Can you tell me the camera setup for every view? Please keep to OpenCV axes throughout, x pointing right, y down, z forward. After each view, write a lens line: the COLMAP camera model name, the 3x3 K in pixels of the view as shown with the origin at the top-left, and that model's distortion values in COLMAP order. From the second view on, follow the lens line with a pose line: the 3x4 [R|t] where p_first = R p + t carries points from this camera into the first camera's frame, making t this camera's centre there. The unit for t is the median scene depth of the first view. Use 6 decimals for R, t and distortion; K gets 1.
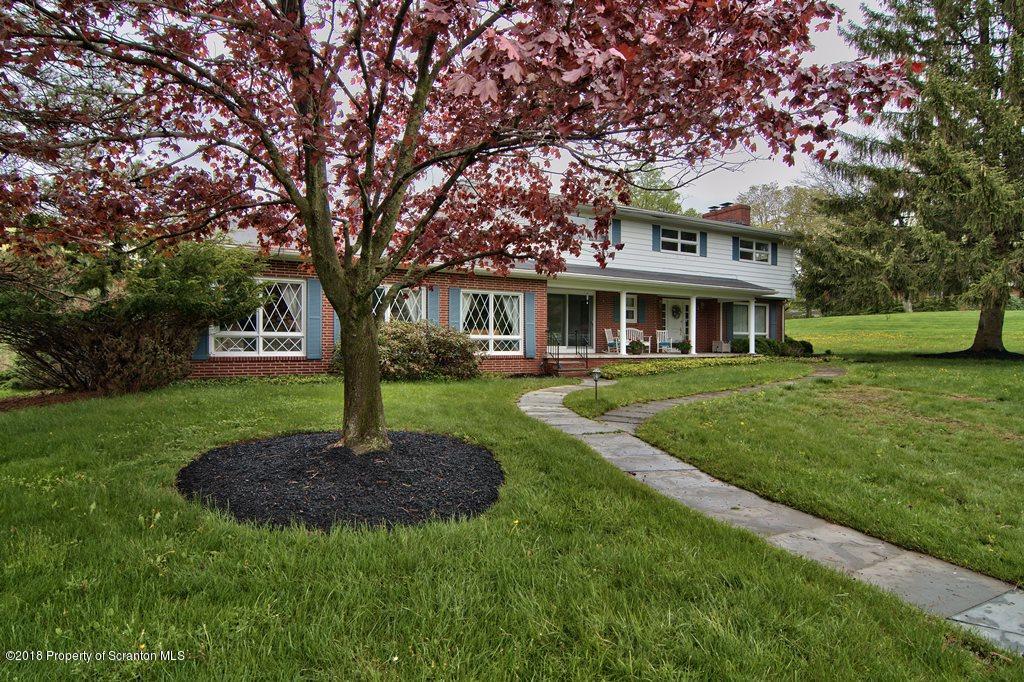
lens RADIAL K [[565.3, 0, 513.7], [0, 565.3, 349.6], [0, 0, 1]] dist [0.000746, -0.000512]
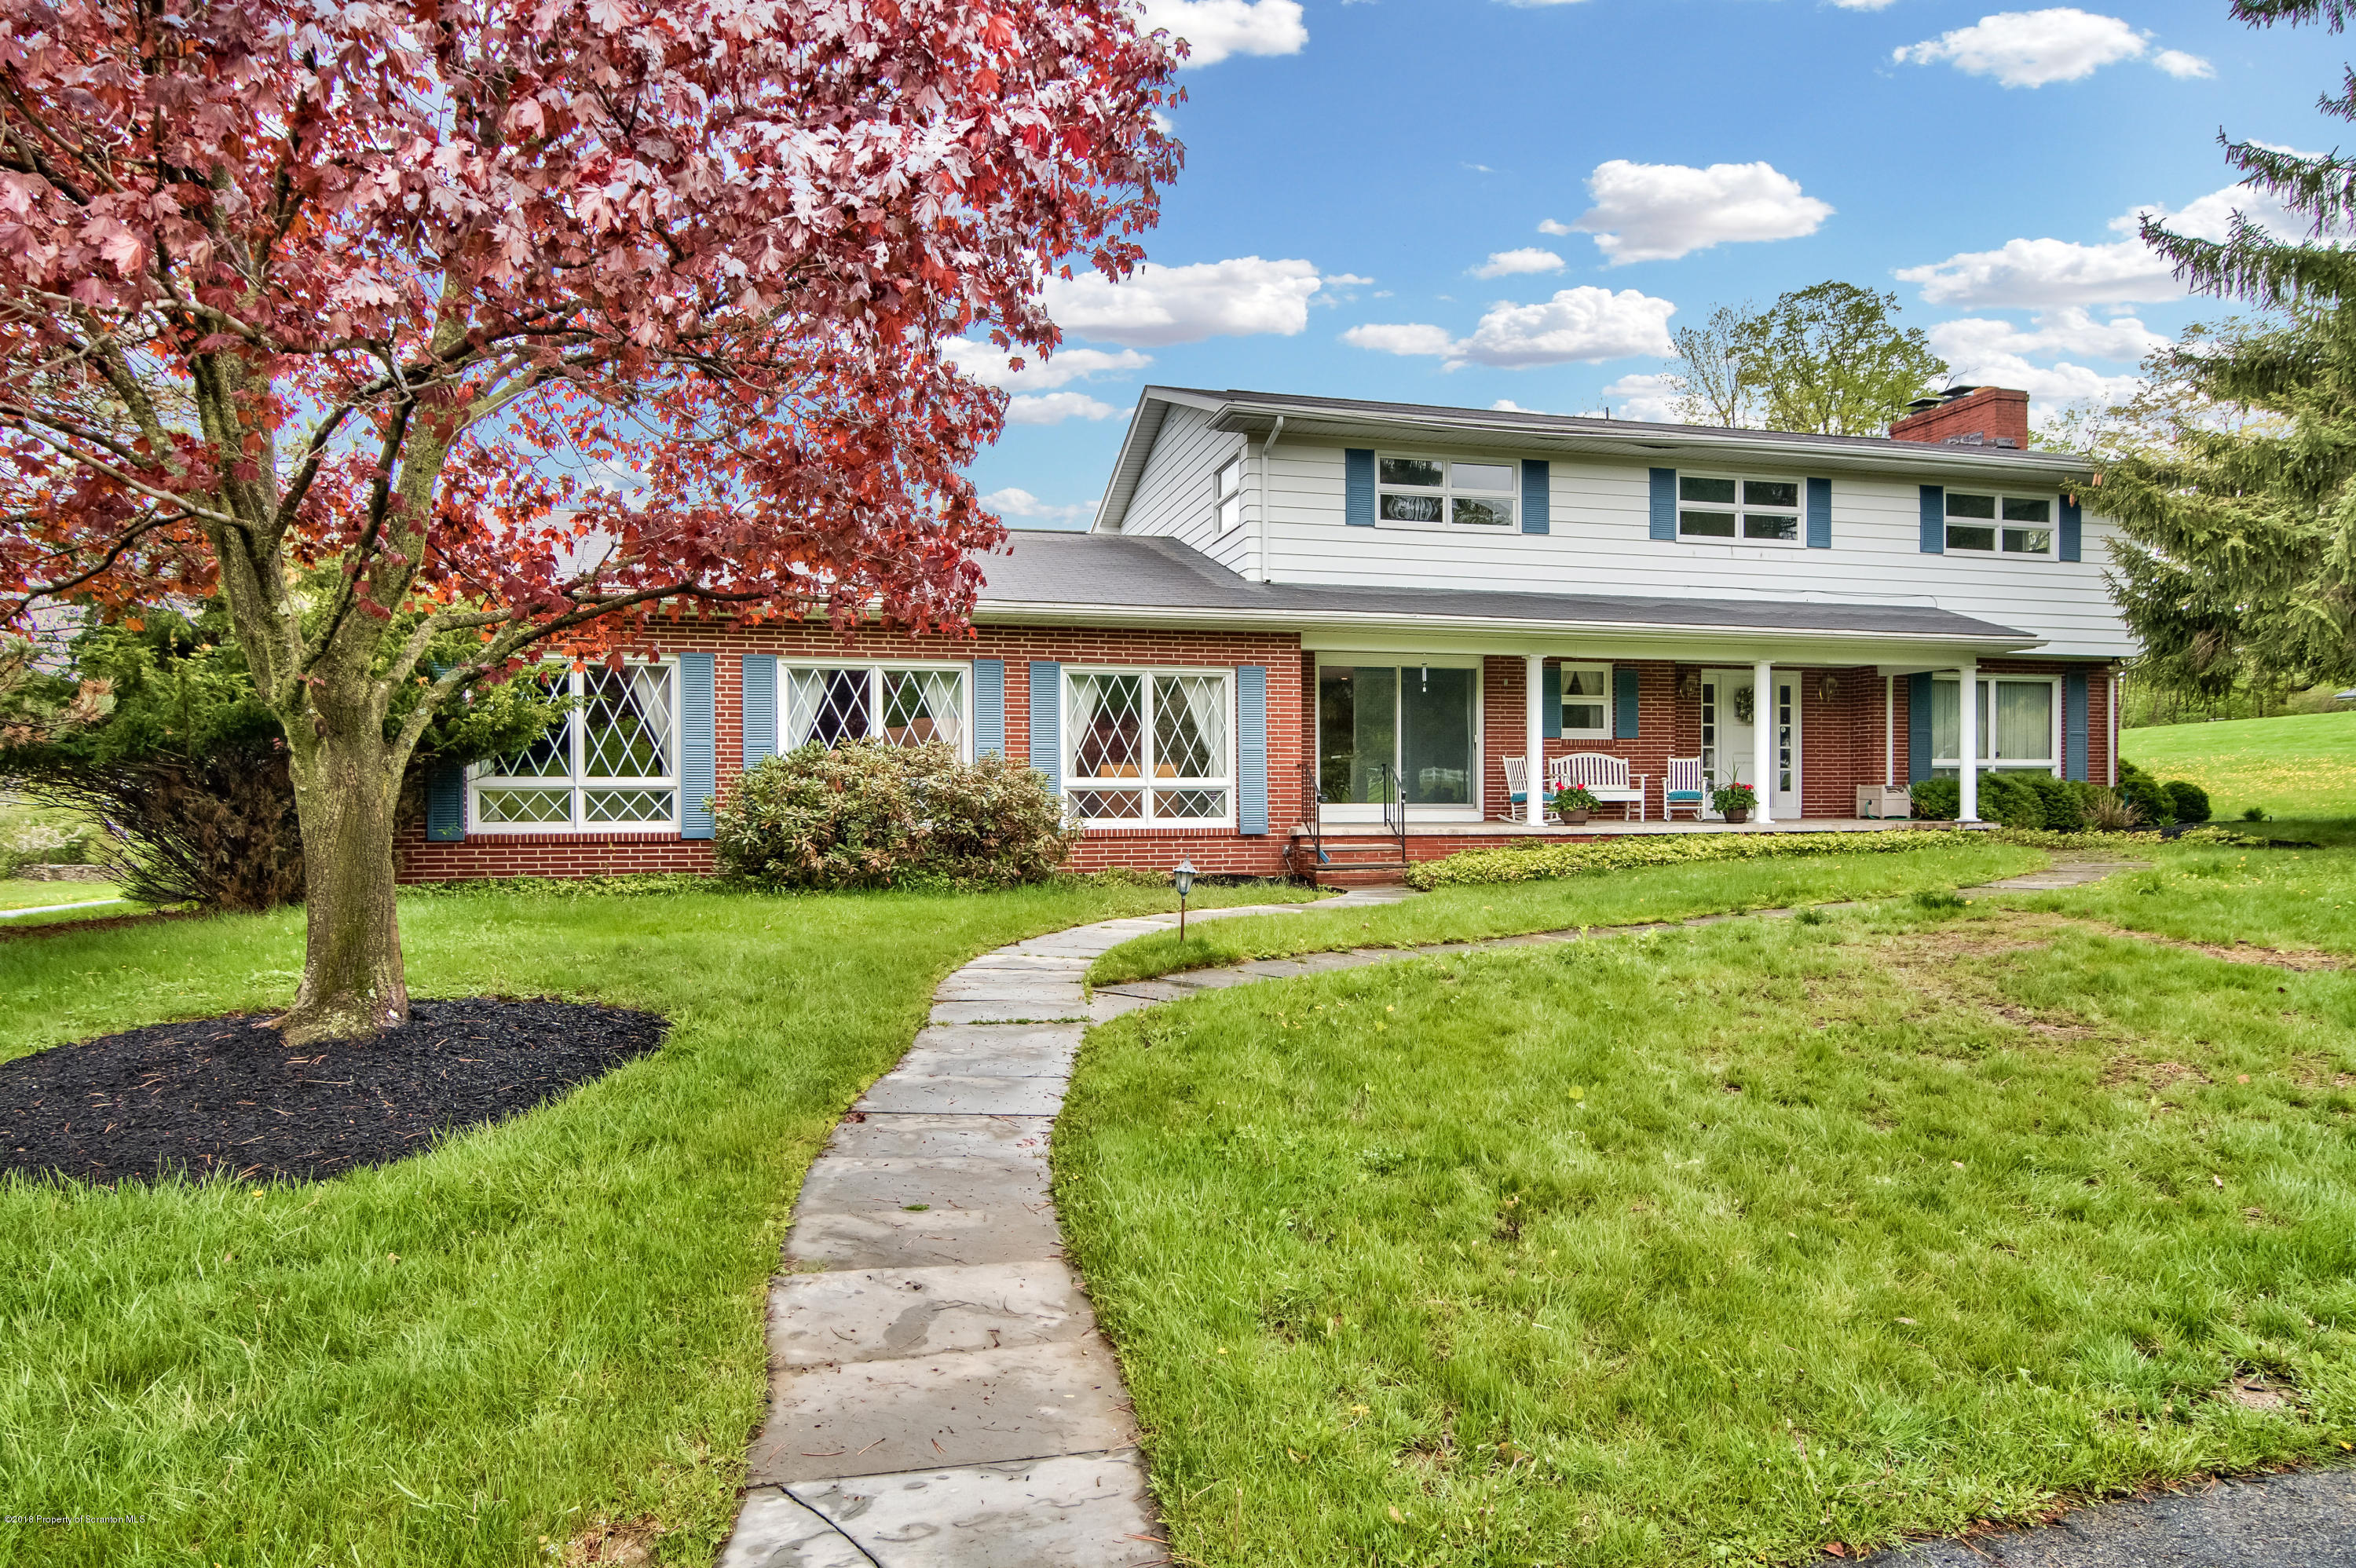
lens RADIAL K [[1454.7, 0, 1174.3], [0, 1454.7, 839.3], [0, 0, 1]] dist [-0.006025, -0.002565]
pose [[0.965402, -0.001408, -0.260763, 0.229112], [0.006108, 0.999833, 0.017212, 0.000162], [0.260695, -0.018209, 0.965250, 0.014024]]
